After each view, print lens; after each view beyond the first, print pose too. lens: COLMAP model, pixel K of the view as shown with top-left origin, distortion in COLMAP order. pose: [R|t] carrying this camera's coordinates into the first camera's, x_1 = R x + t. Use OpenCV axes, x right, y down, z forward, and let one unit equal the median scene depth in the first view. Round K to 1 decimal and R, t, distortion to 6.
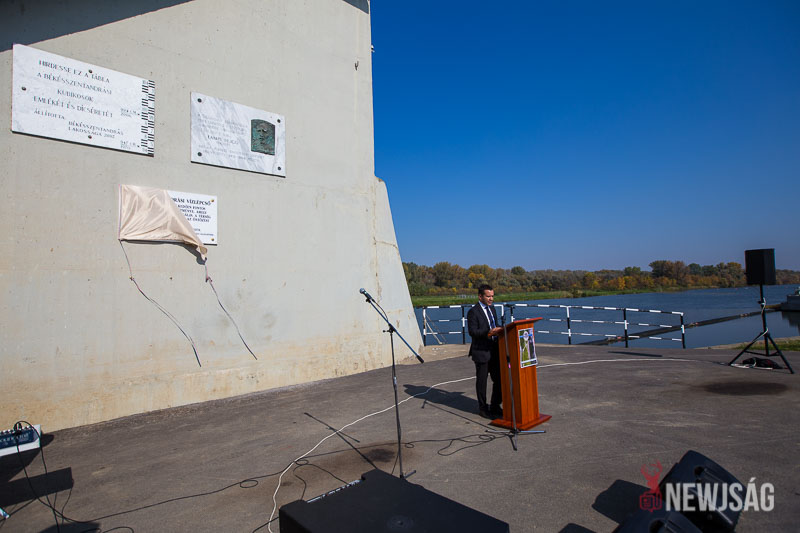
lens RADIAL K [[420.1, 0, 400.0], [0, 420.1, 266.5], [0, 0, 1]] dist [-0.028938, 0.021753]
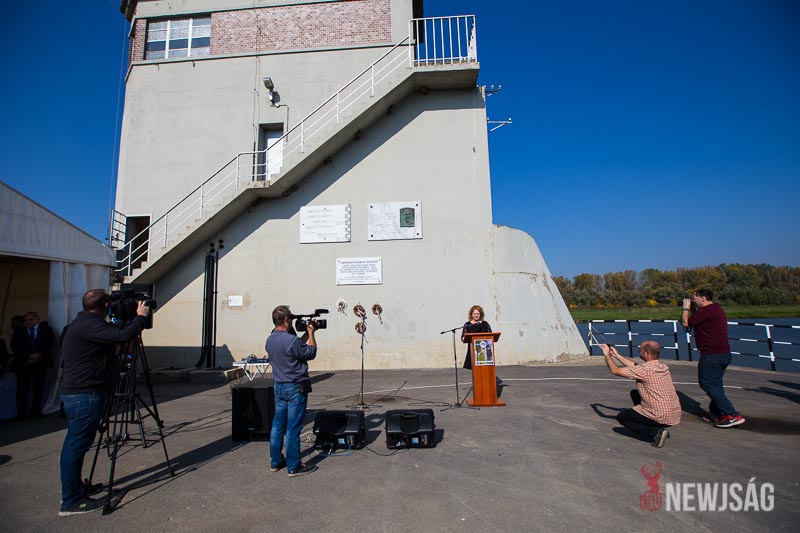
lens RADIAL K [[368.6, 0, 392.7], [0, 368.6, 269.4], [0, 0, 1]] dist [-0.055222, 0.022597]
pose [[0.710076, -0.065425, -0.701079, 0.667815], [0.046608, 0.997857, -0.045915, -0.036322], [0.702581, -0.000073, 0.711604, -0.097386]]
